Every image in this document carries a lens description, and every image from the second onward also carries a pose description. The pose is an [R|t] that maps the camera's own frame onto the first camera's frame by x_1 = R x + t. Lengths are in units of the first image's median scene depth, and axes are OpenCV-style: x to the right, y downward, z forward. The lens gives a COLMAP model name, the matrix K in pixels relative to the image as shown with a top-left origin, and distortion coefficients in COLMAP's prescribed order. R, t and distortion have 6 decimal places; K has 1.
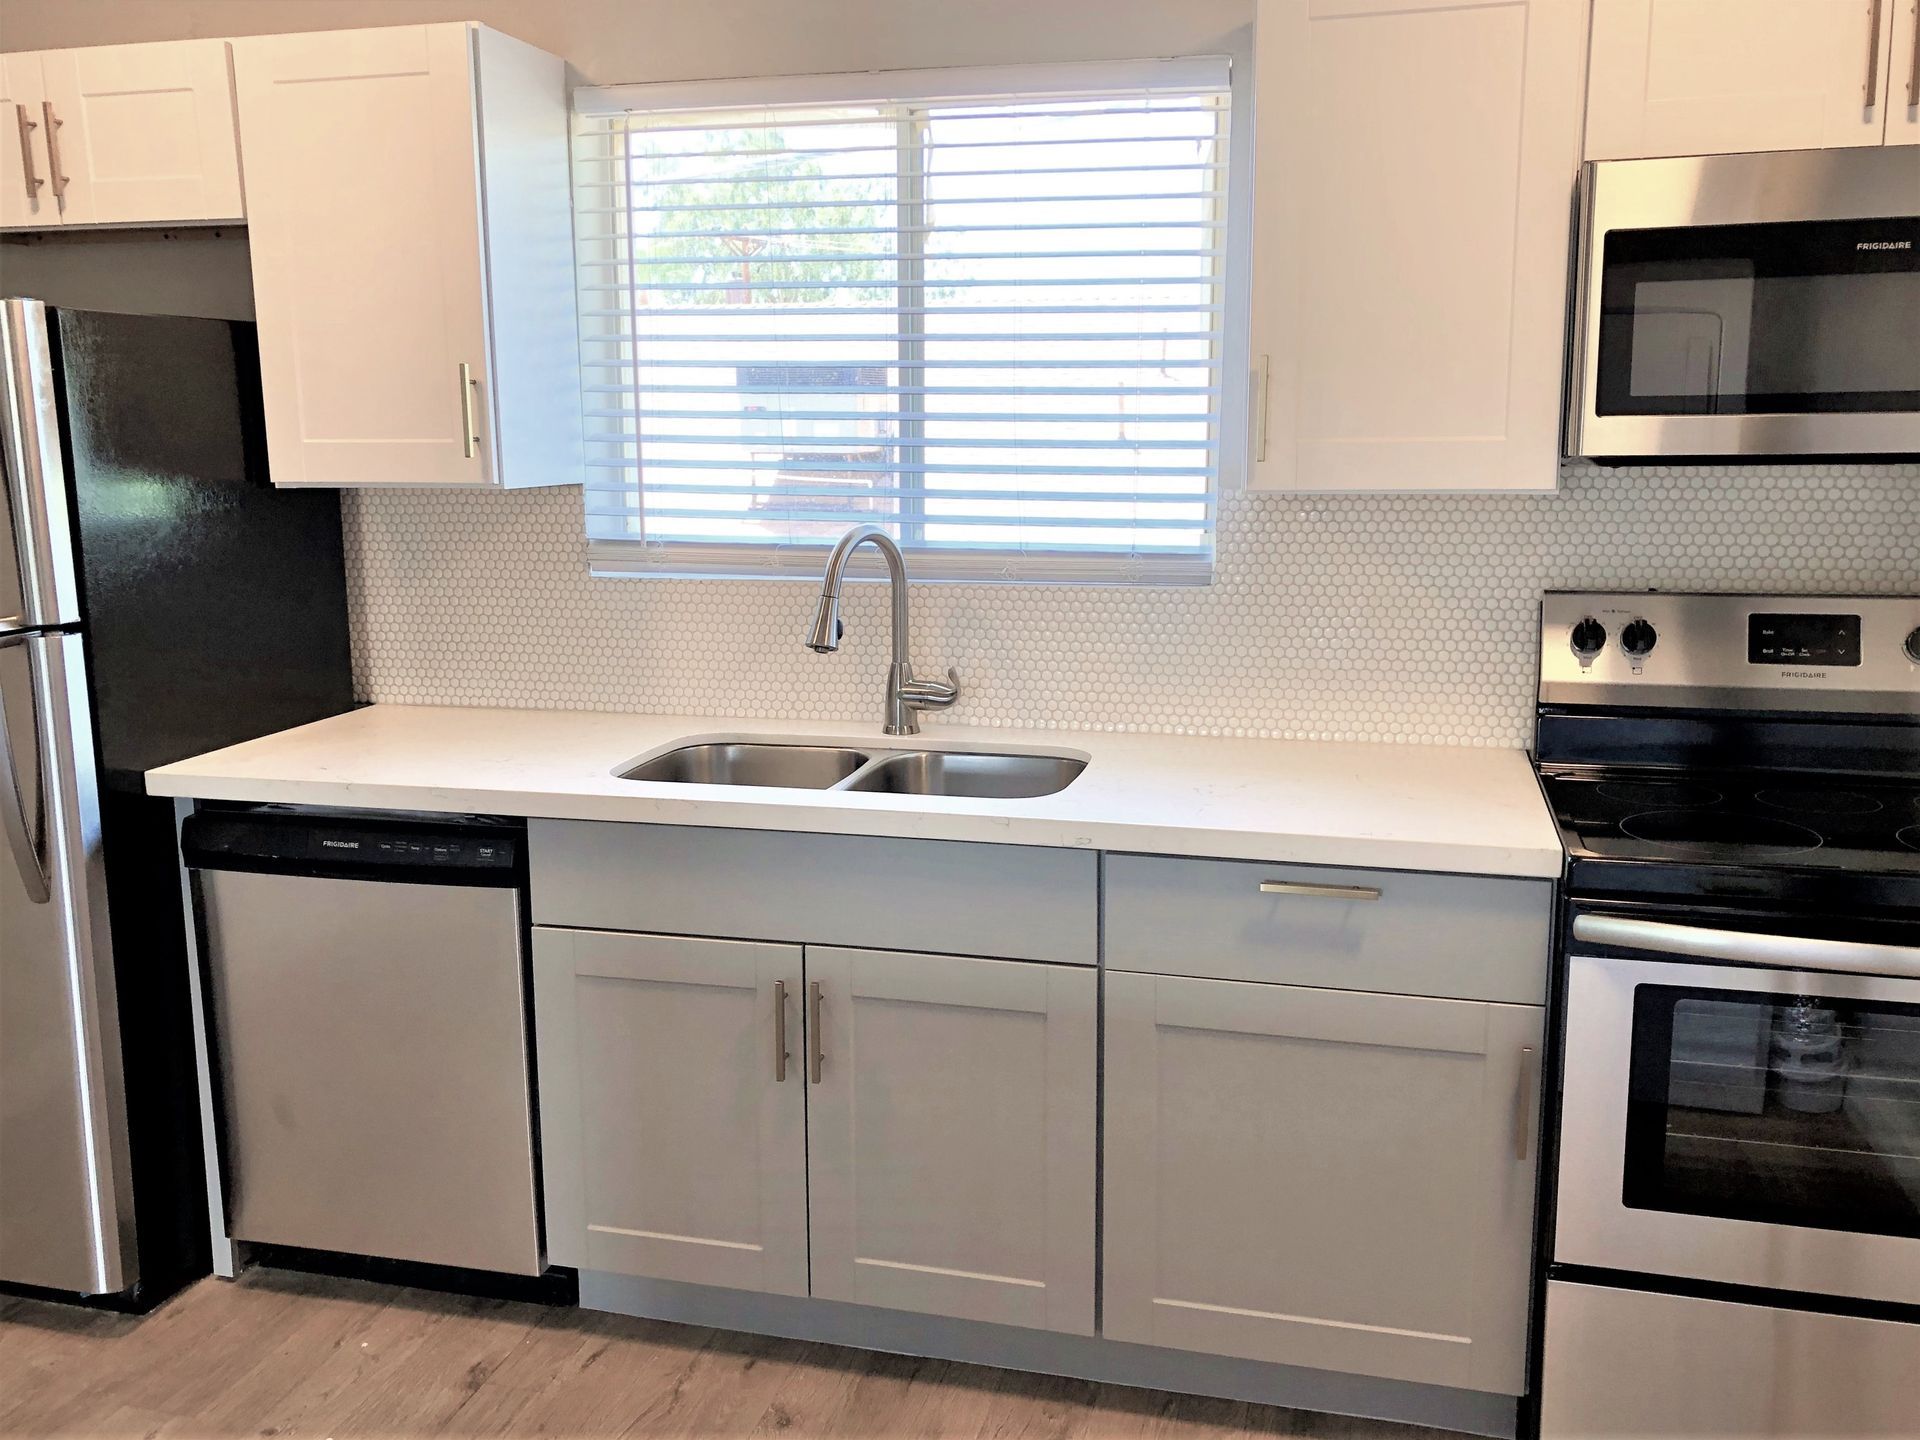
lens RADIAL K [[1572.7, 0, 951.3], [0, 1572.7, 718.5], [0, 0, 1]] dist [0.002071, 0.009336]
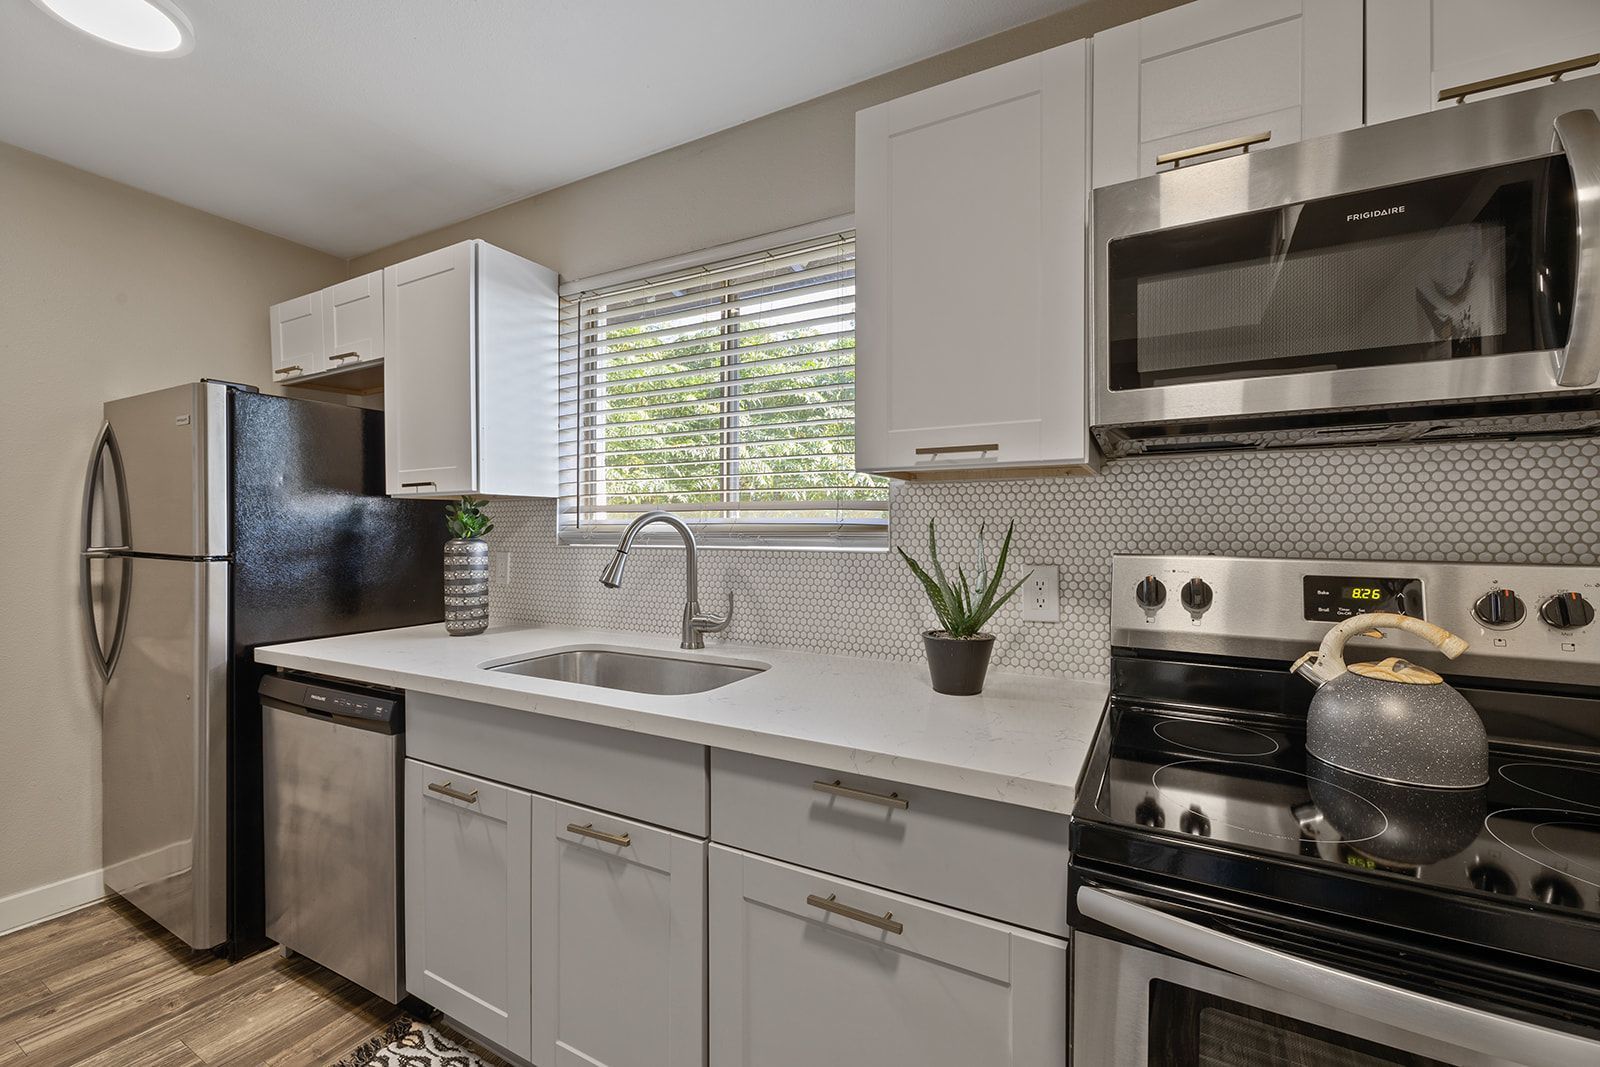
lens RADIAL K [[674.3, 0, 796.4], [0, 674.3, 520.1], [0, 0, 1]] dist [-0.001605, -0.000210]
pose [[0.965560, -0.001936, -0.260173, 0.271067], [-0.046200, 0.982805, -0.178772, -0.000720], [0.256046, 0.184635, 0.948868, 0.415332]]
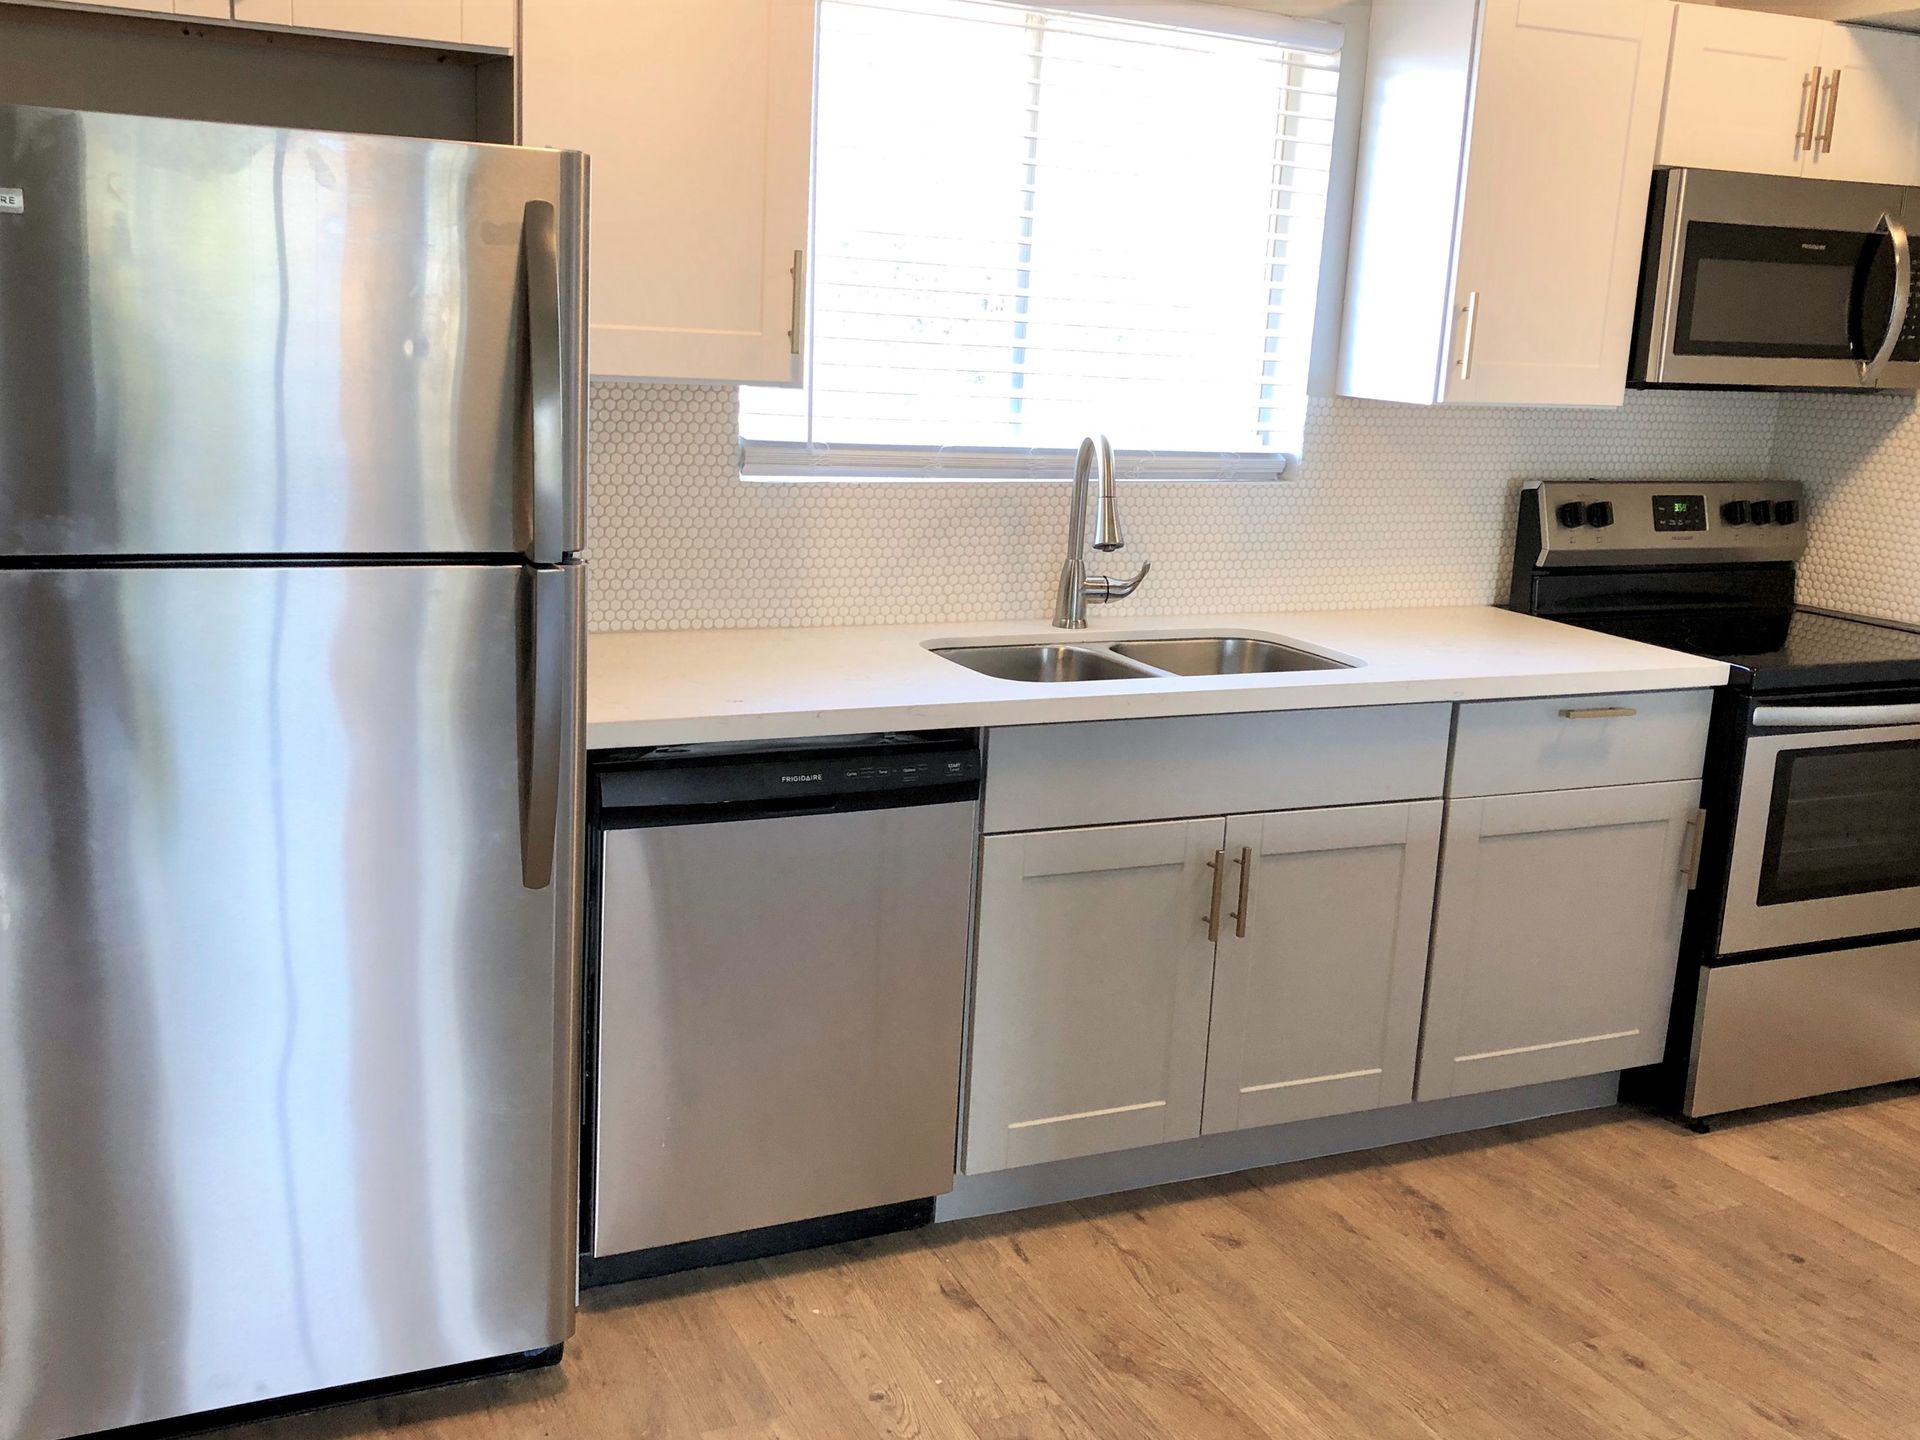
lens RADIAL K [[1684.2, 0, 960.0], [0, 1684.2, 720.0], [0, 0, 1]] dist [0.061755, -0.183940]
pose [[0.800801, -0.097321, 0.590970, -0.865675], [0.064047, 0.994967, 0.077063, -0.022937], [-0.595496, -0.023862, 0.803004, 0.152441]]
